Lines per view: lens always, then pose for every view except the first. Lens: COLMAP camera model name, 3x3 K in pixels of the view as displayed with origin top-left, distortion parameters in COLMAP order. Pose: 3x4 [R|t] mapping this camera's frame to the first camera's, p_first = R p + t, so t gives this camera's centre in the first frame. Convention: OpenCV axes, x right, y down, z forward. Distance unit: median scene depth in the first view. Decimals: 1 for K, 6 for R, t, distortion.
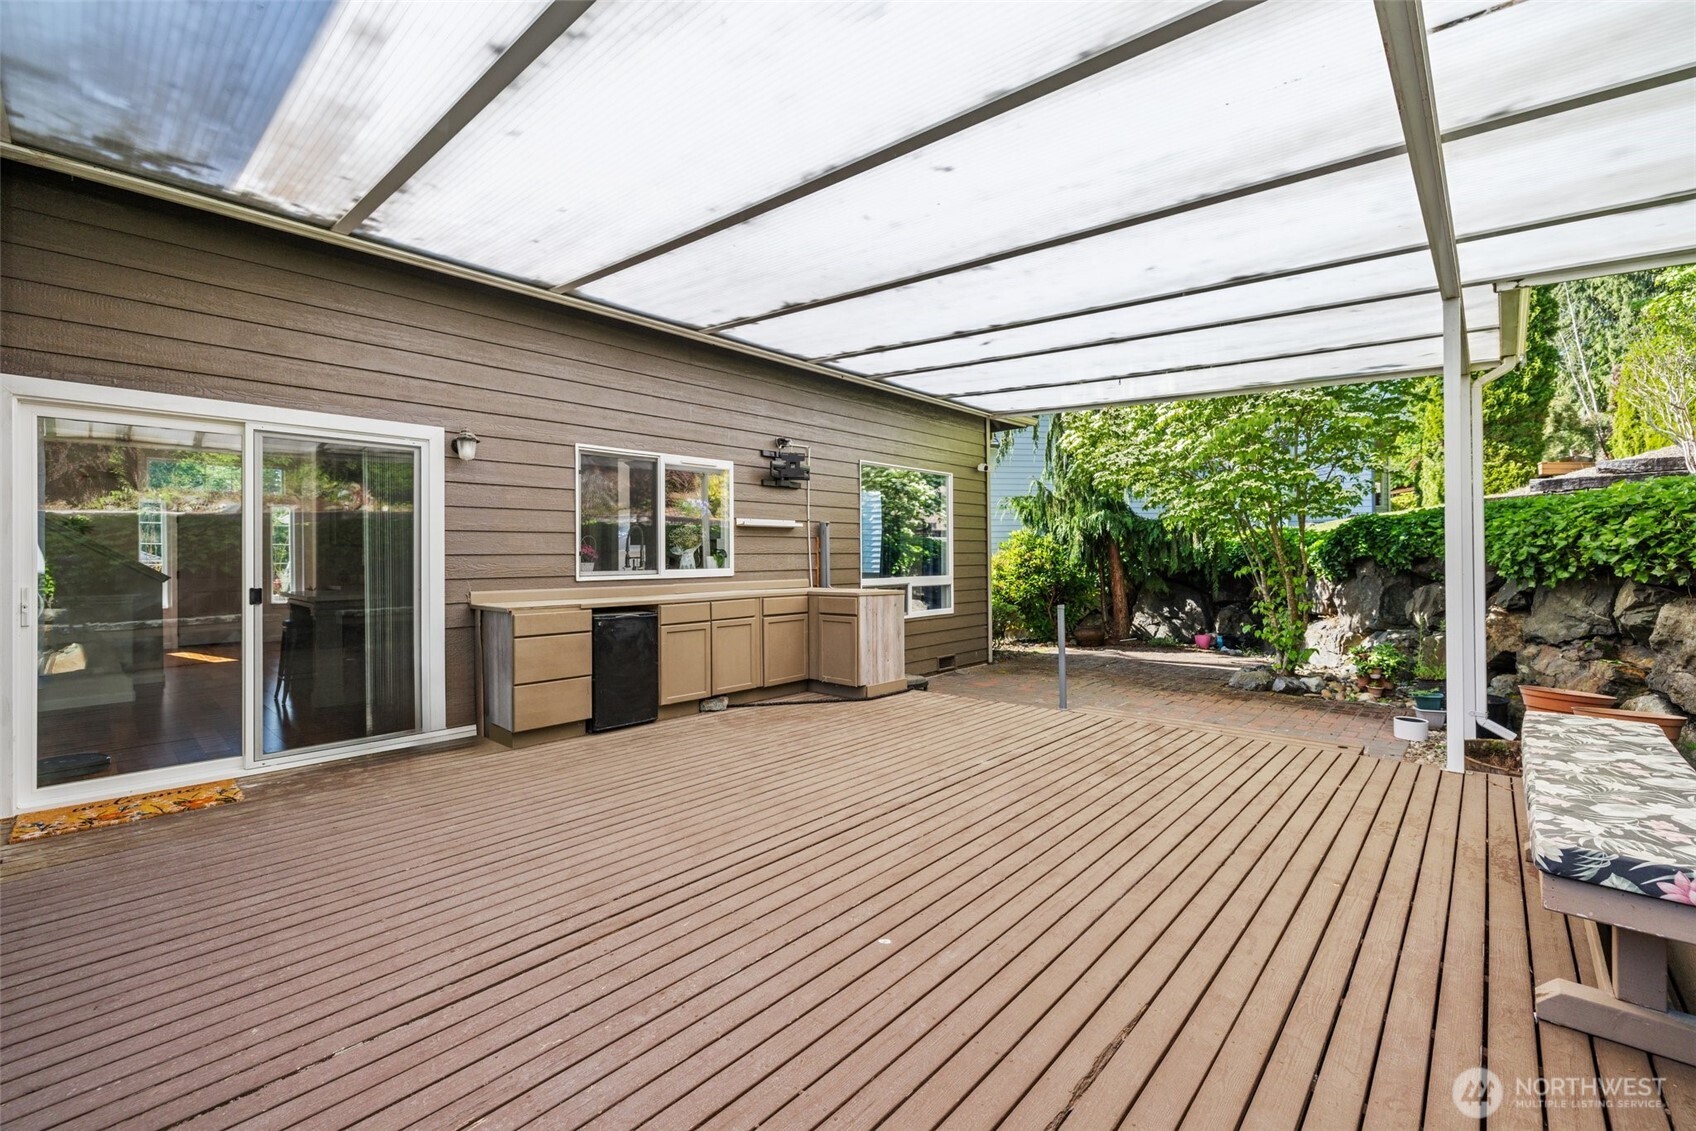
lens RADIAL K [[706.5, 0, 850.8], [0, 706.5, 553.6], [0, 0, 1]] dist [-0.000244, -0.000010]
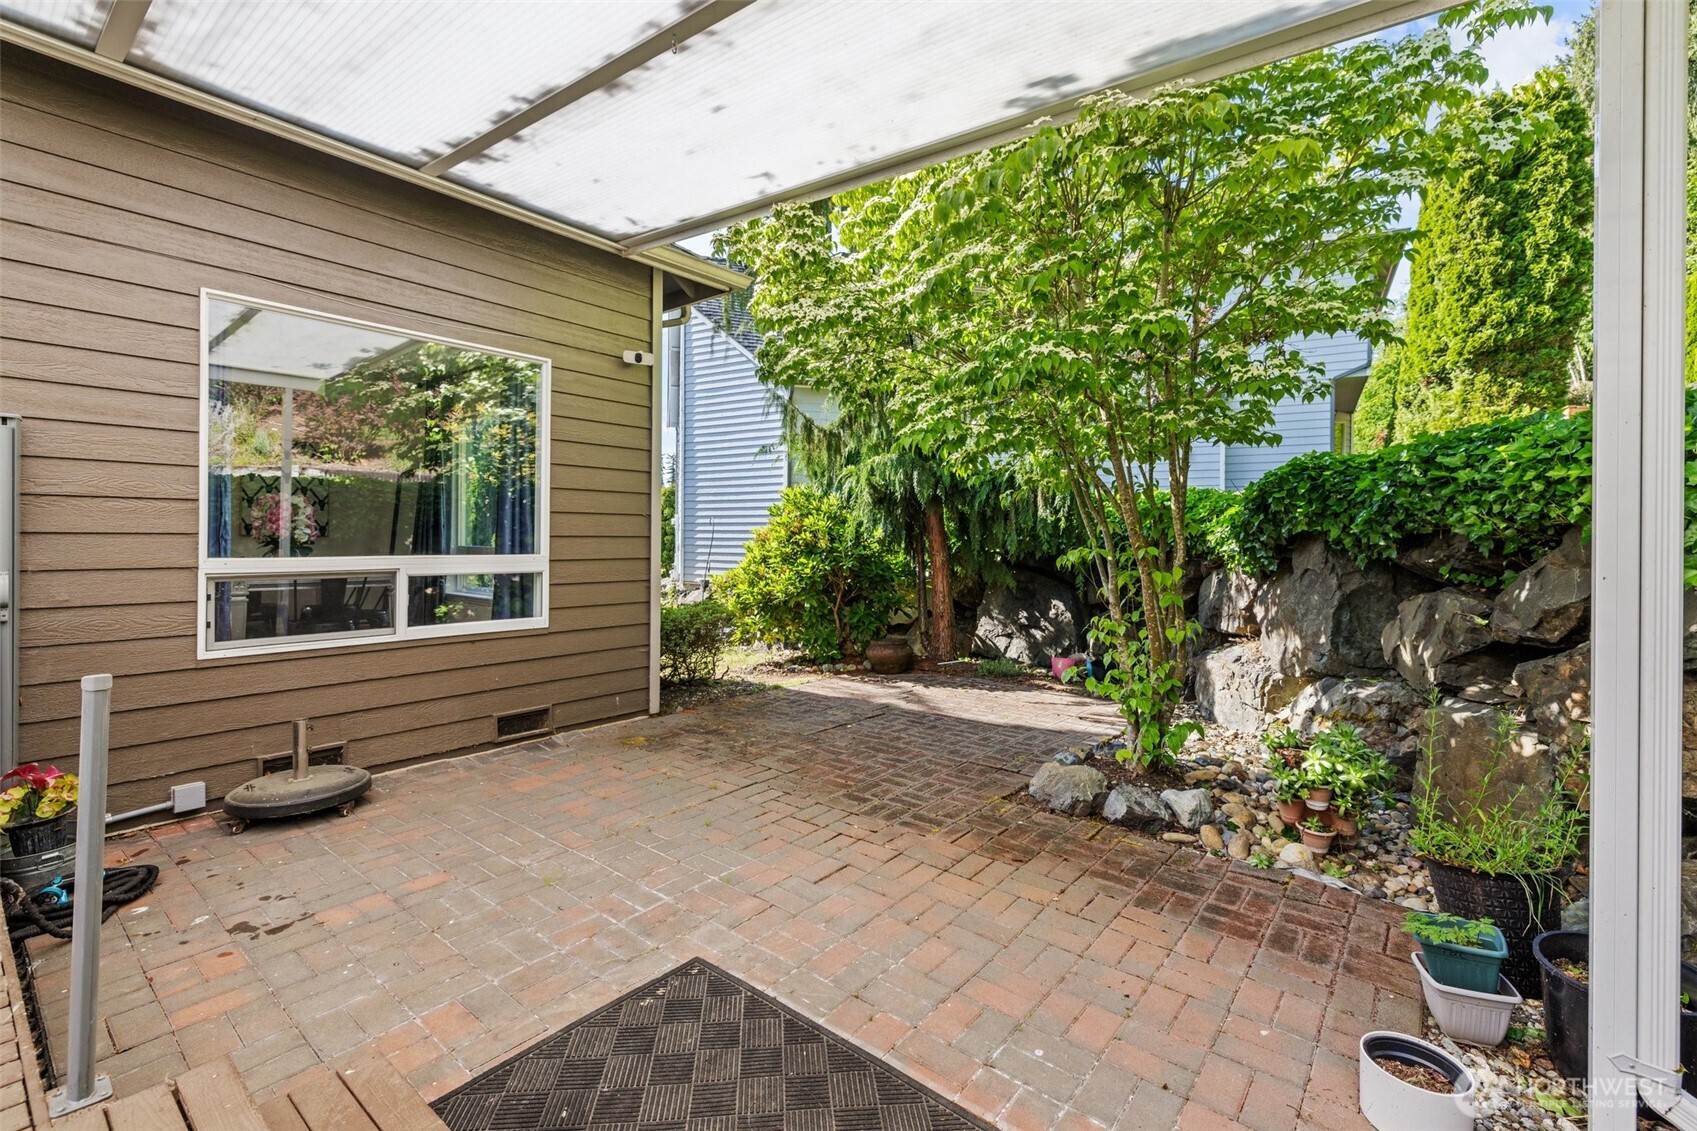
lens RADIAL K [[746.1, 0, 845.3], [0, 746.1, 536.4], [0, 0, 1]] dist [0.002758, -0.000082]
pose [[0.998118, 0.020068, 0.057938, 0.353358], [-0.020328, 0.999786, 0.003899, 0.011587], [-0.057847, -0.005070, 0.998313, 0.466934]]
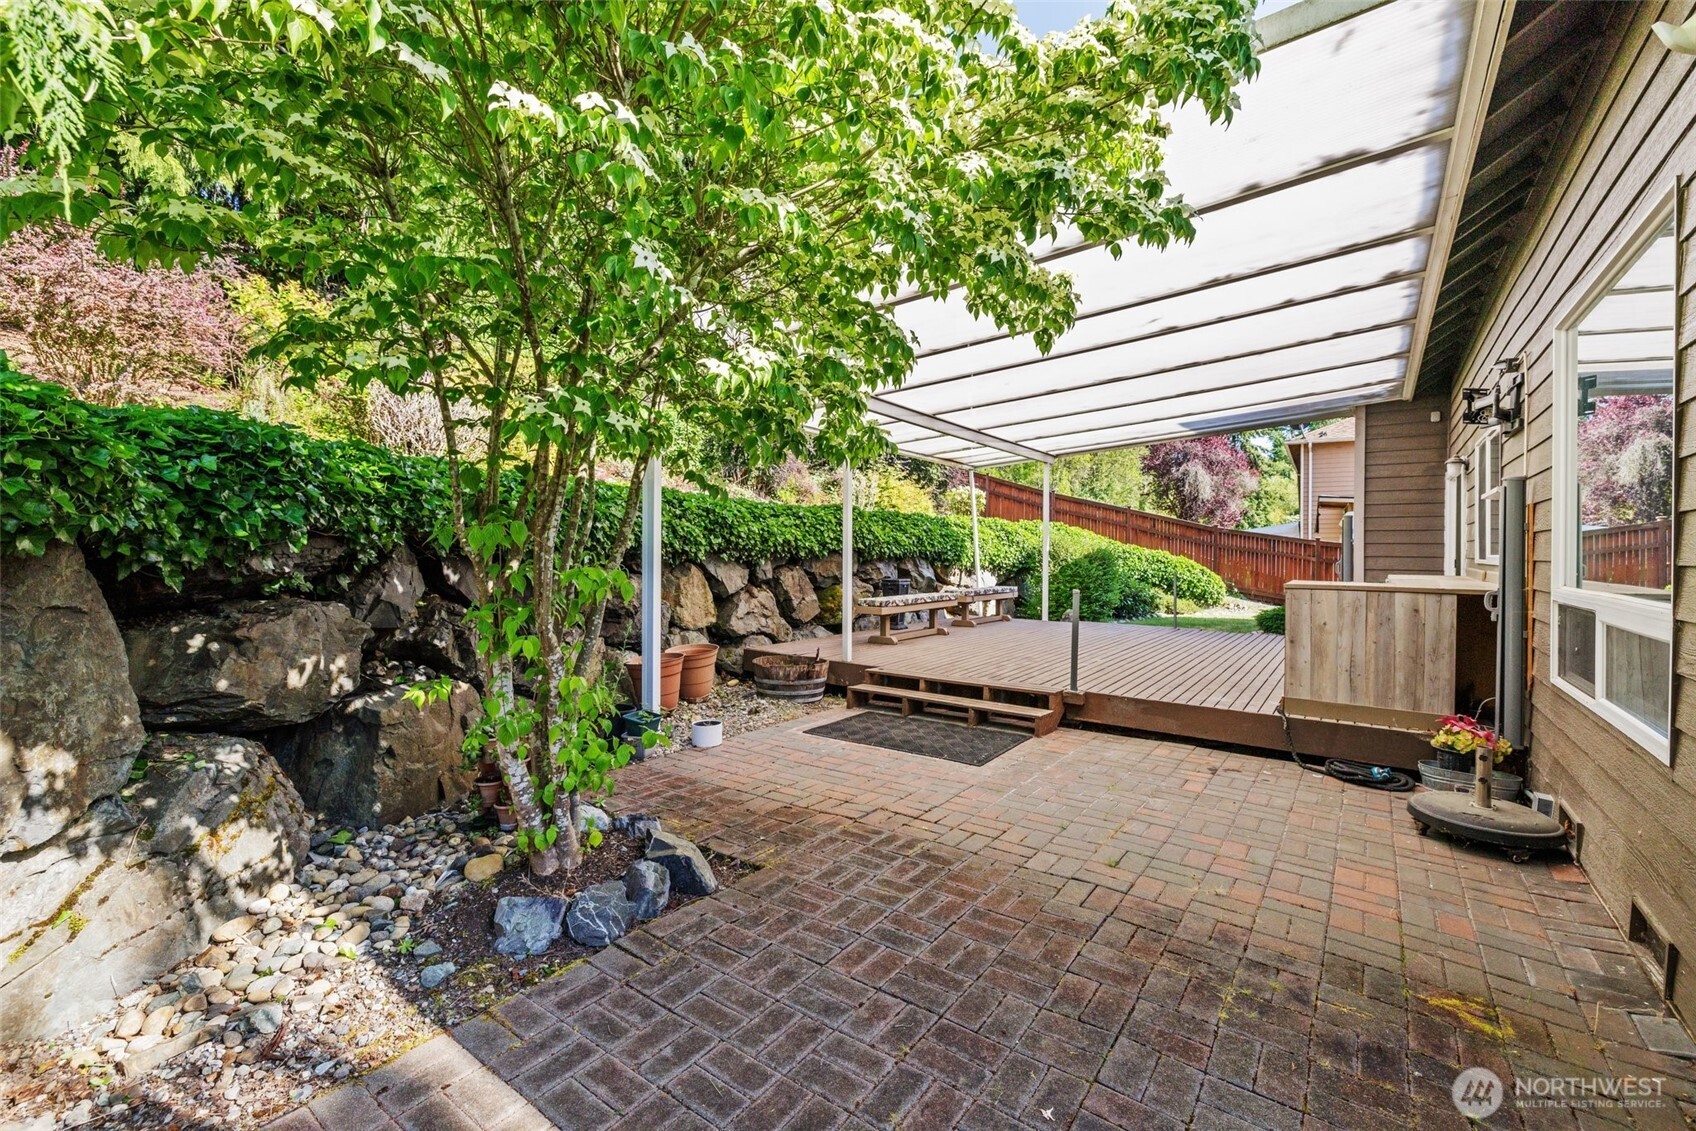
lens RADIAL K [[706.5, 0, 850.8], [0, 706.5, 553.6], [0, 0, 1]] dist [-0.000244, -0.000010]
pose [[-0.993951, 0.003768, -0.109760, 0.467848], [0.003529, 0.999991, 0.002371, 0.011890], [0.109768, 0.001969, -0.993955, 1.244948]]
